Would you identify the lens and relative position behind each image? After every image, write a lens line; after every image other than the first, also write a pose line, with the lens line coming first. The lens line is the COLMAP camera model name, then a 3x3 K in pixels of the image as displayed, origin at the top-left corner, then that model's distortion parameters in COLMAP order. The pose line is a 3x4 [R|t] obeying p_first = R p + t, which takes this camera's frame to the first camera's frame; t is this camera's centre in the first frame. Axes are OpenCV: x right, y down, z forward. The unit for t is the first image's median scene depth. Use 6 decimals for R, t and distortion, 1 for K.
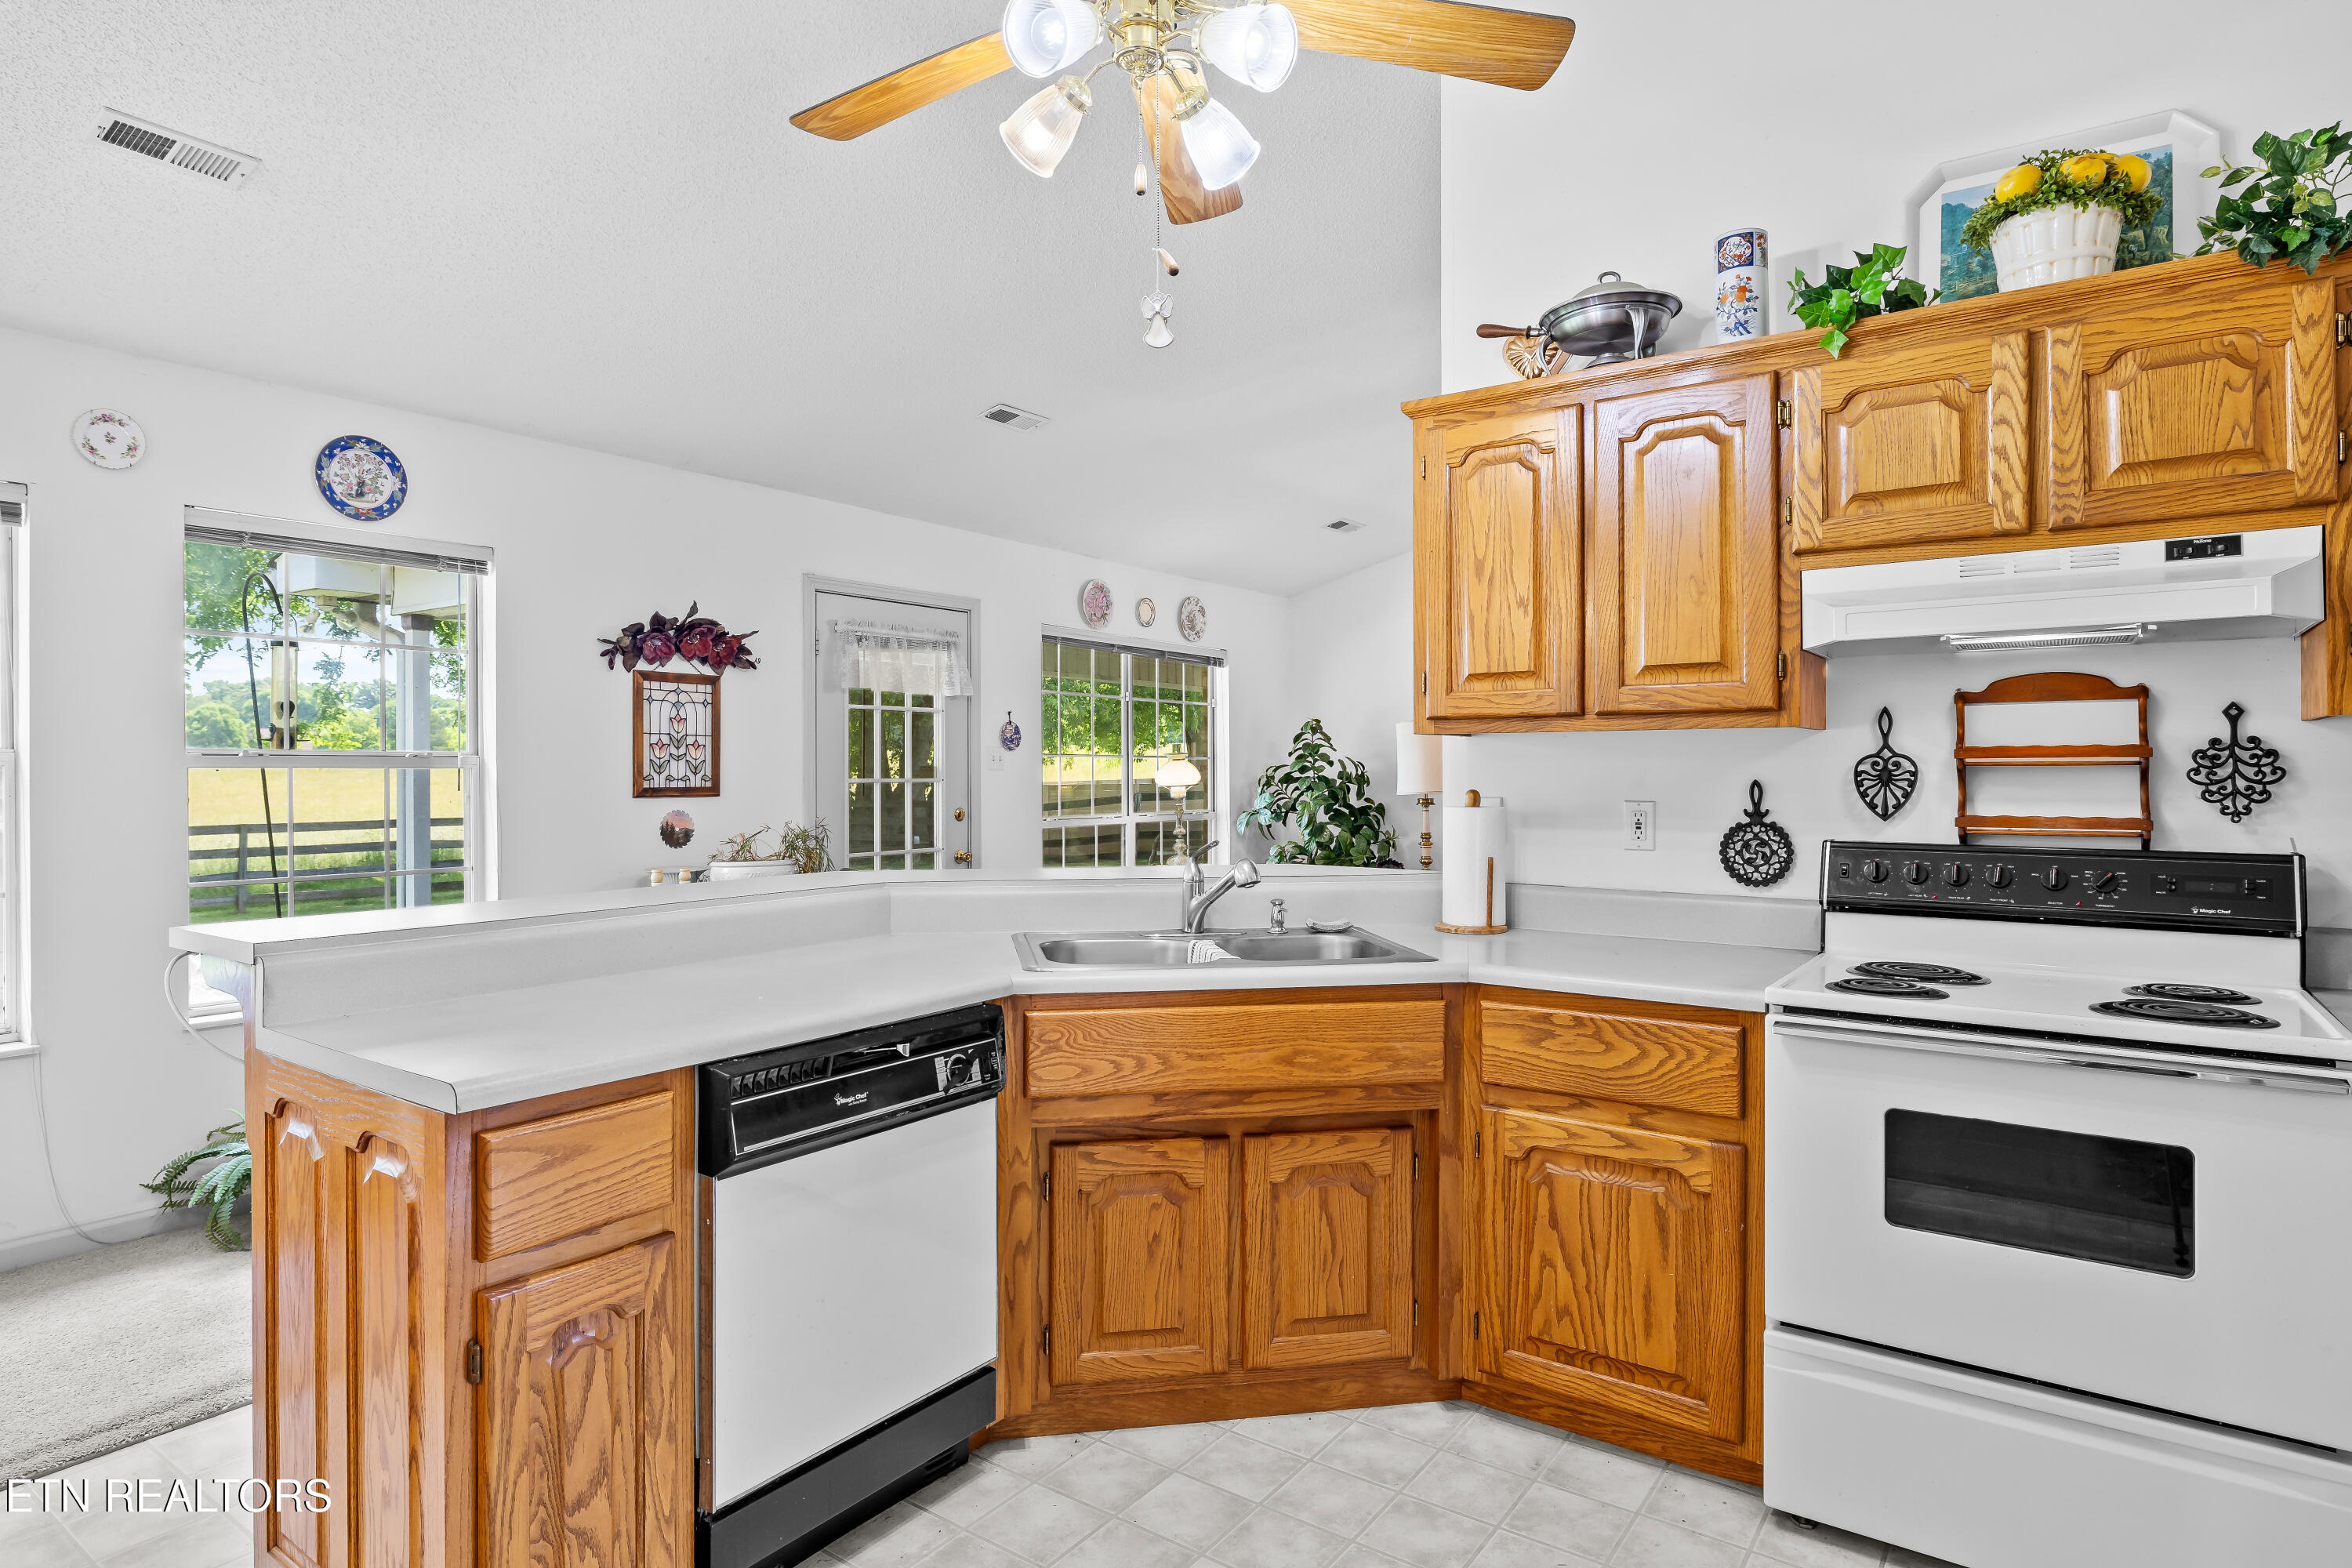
lens RADIAL K [[1285.4, 0, 1174.4], [0, 1285.4, 775.6], [0, 0, 1]] dist [-0.010008, -0.000850]
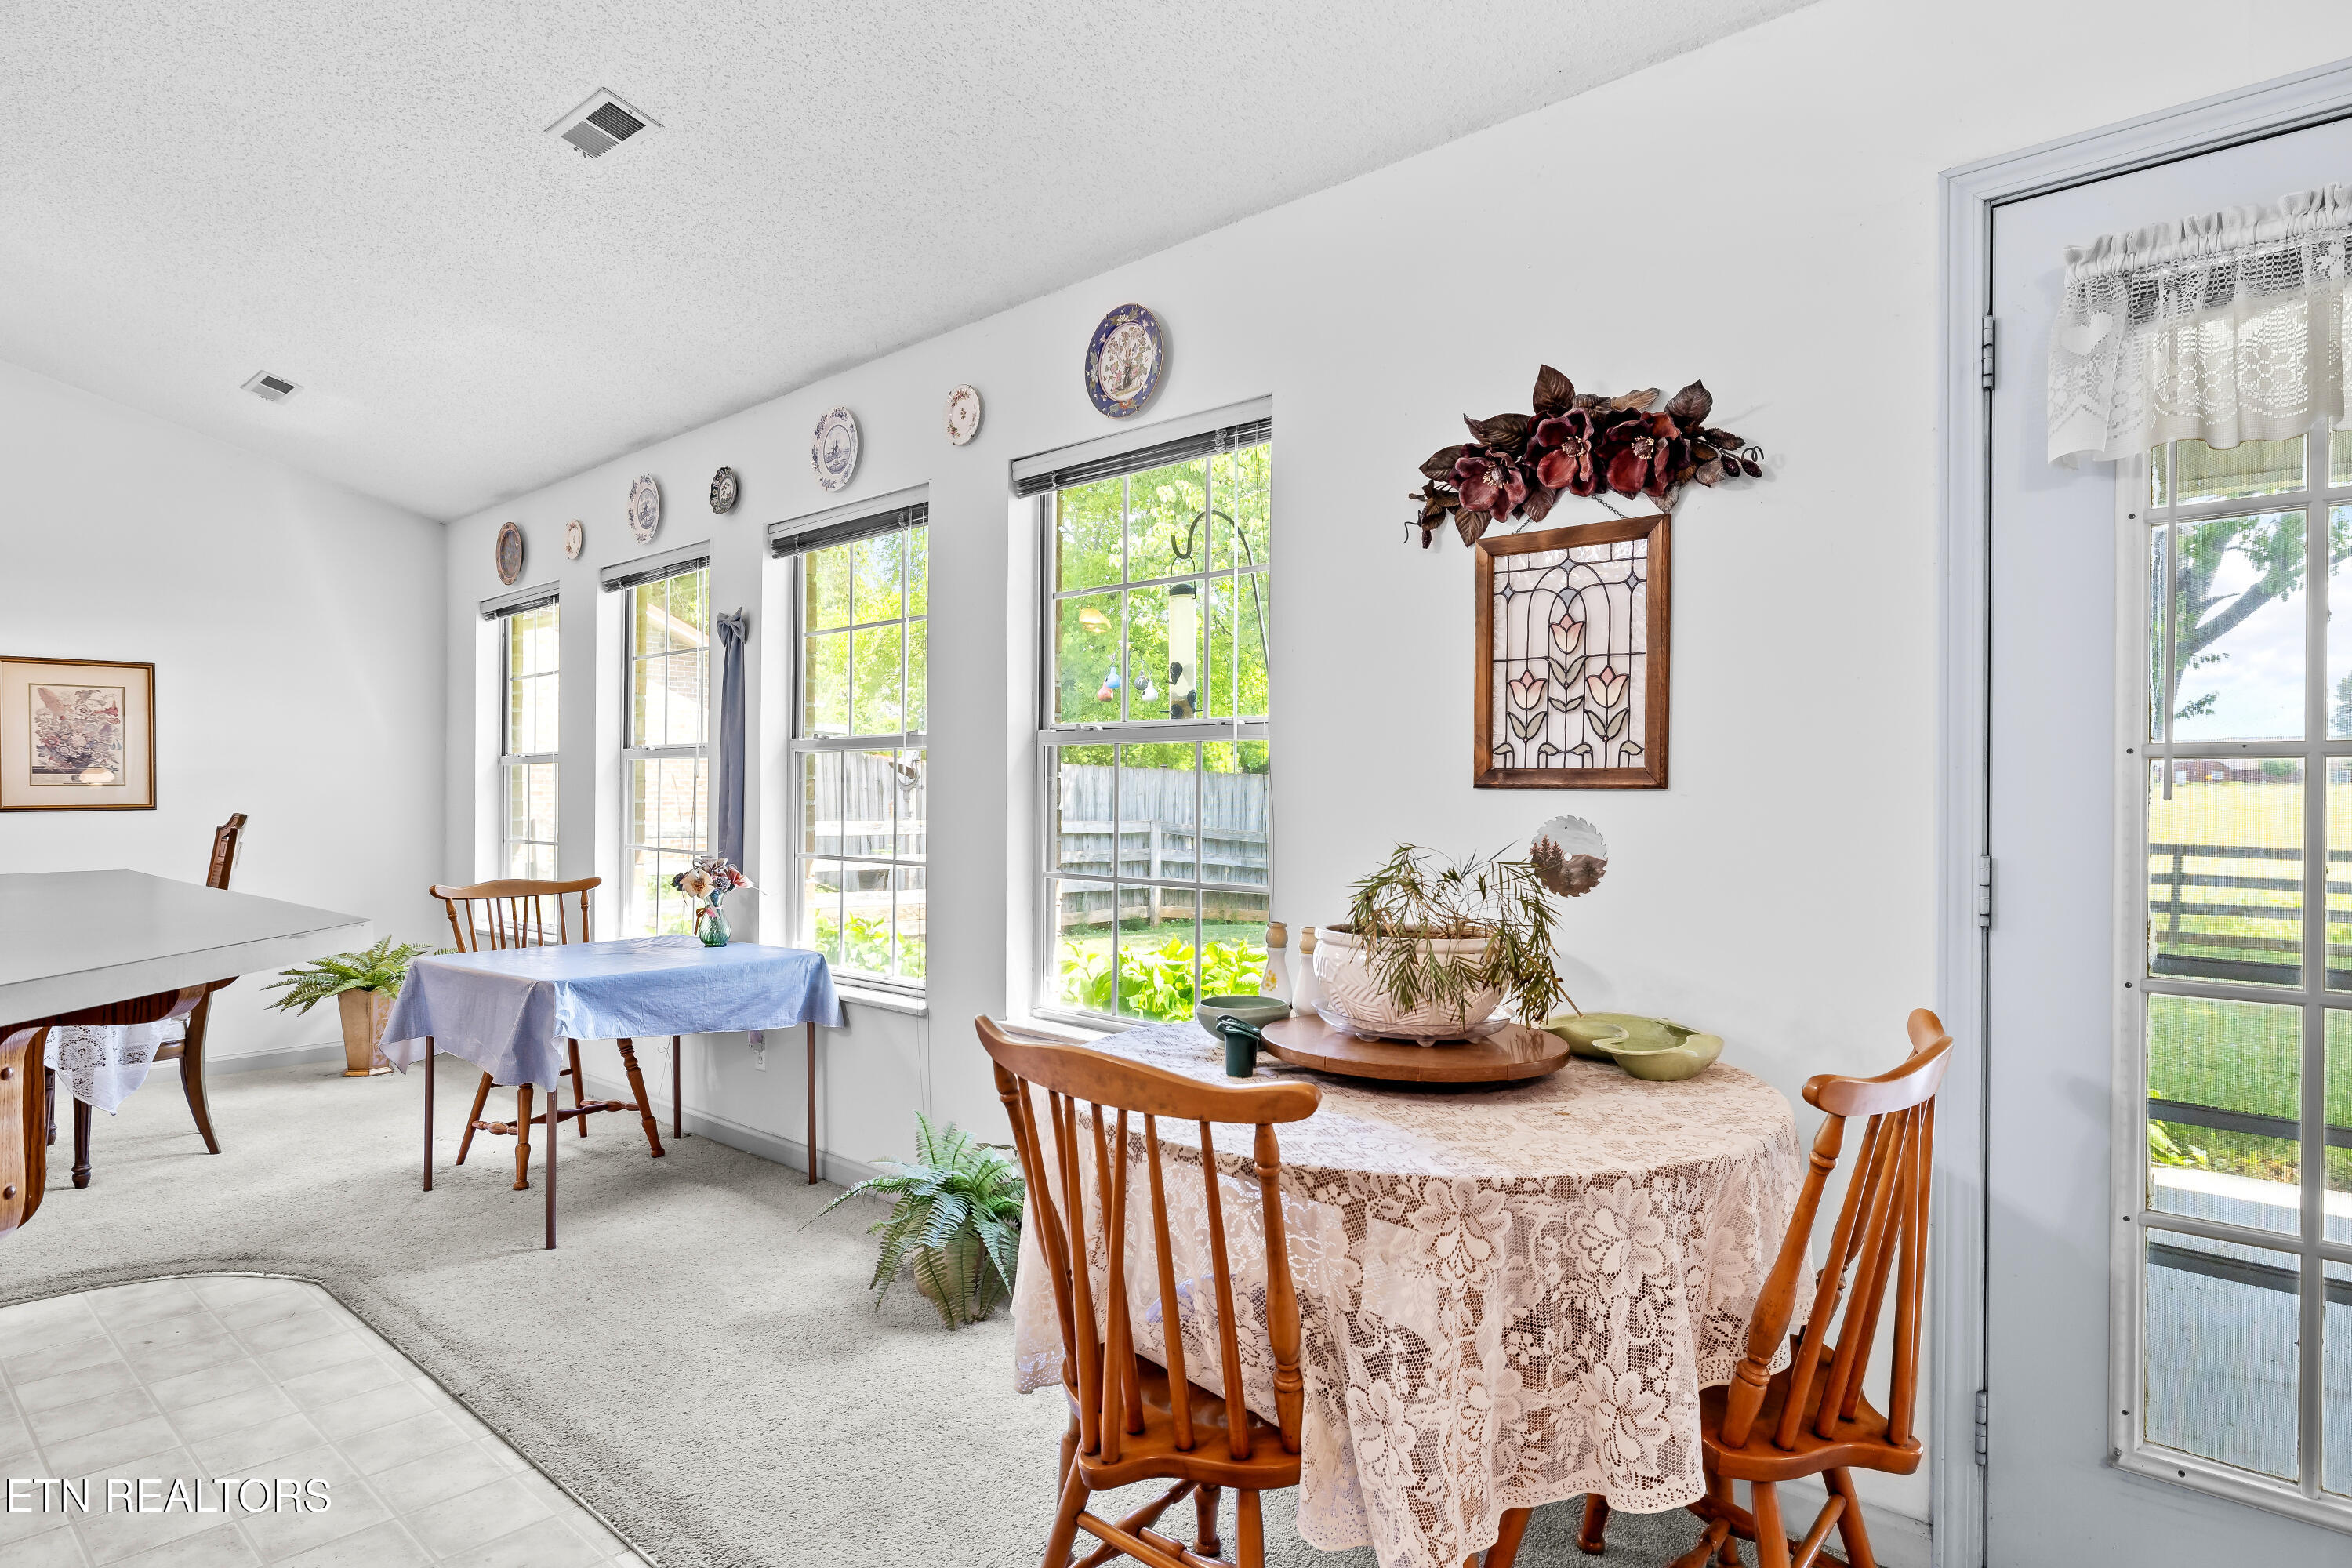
lens RADIAL K [[1328.4, 0, 1134.1], [0, 1328.4, 798.1], [0, 0, 1]] dist [0.002151, -0.000660]
pose [[-0.140266, 0.009640, -0.990067, 0.156619], [-0.005147, 0.999932, 0.010465, 0.020199], [0.990100, 0.006564, -0.140207, 1.167624]]
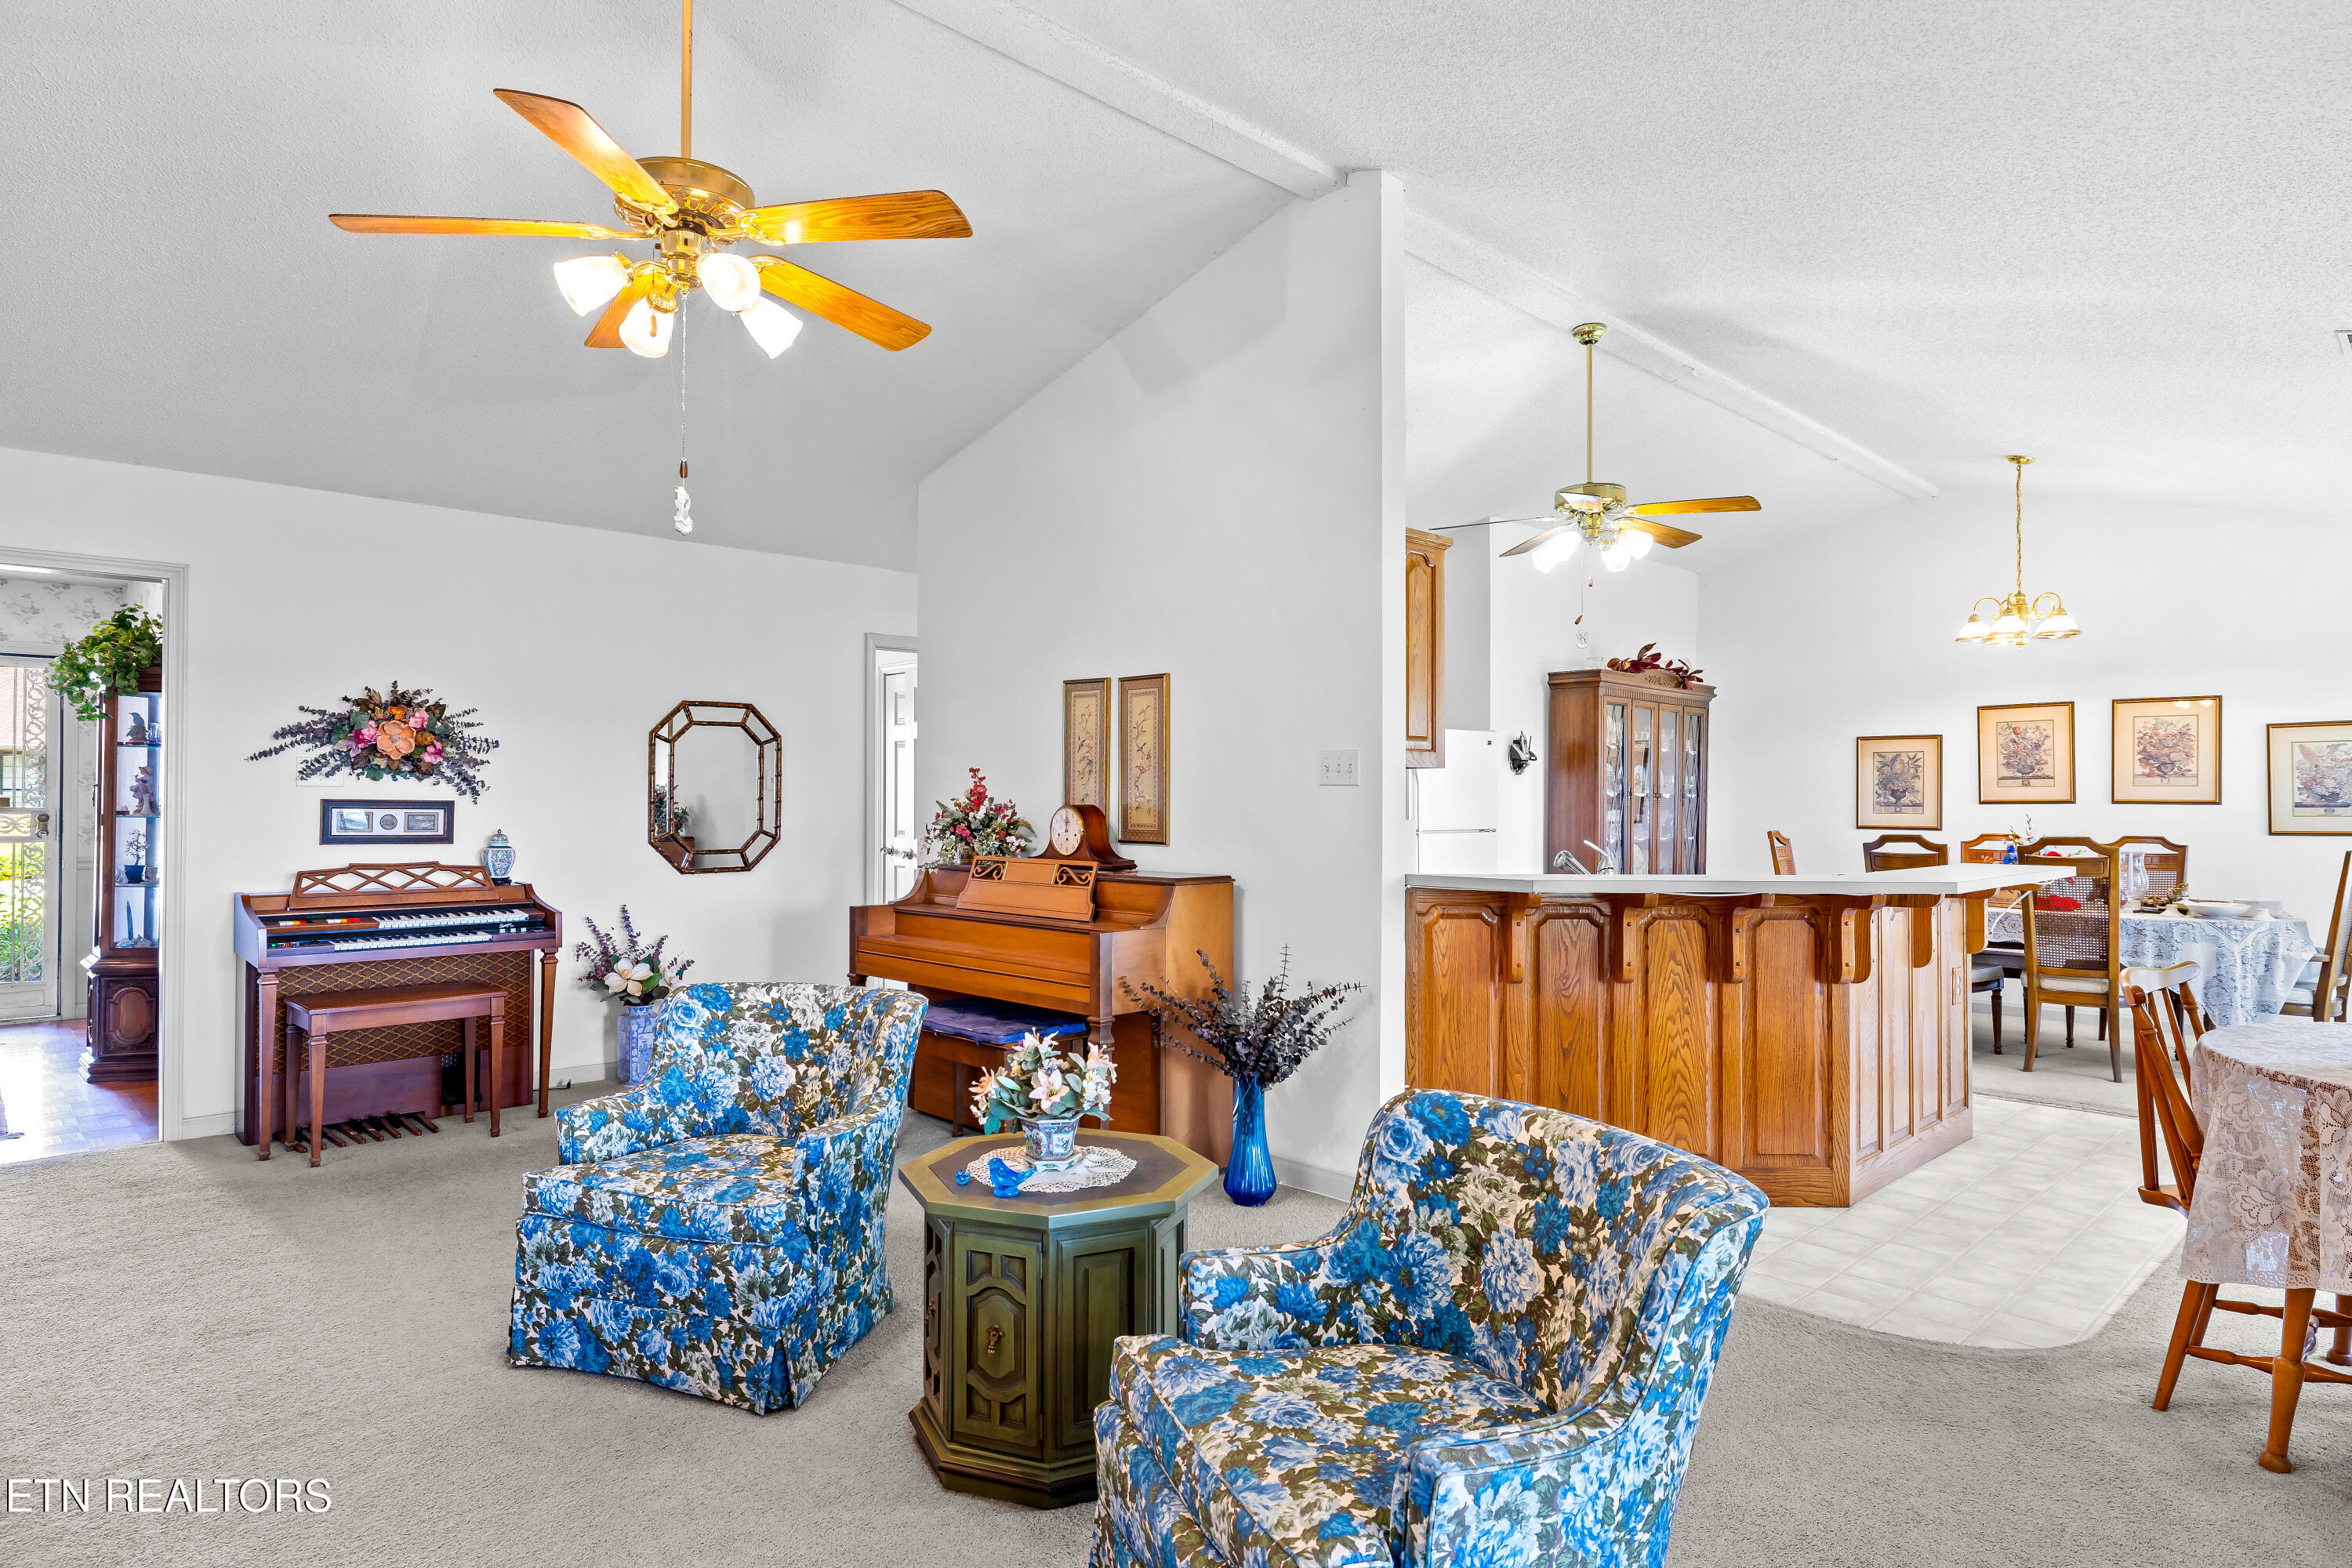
lens RADIAL K [[1328.4, 0, 1159.7], [0, 1328.4, 782.4], [0, 0, 1]] dist [0.002151, -0.000660]
pose [[-0.982870, 0.002443, 0.184284, 0.185924], [0.000135, 0.999921, -0.012536, 0.003077], [-0.184300, -0.012296, -0.982793, 1.988799]]
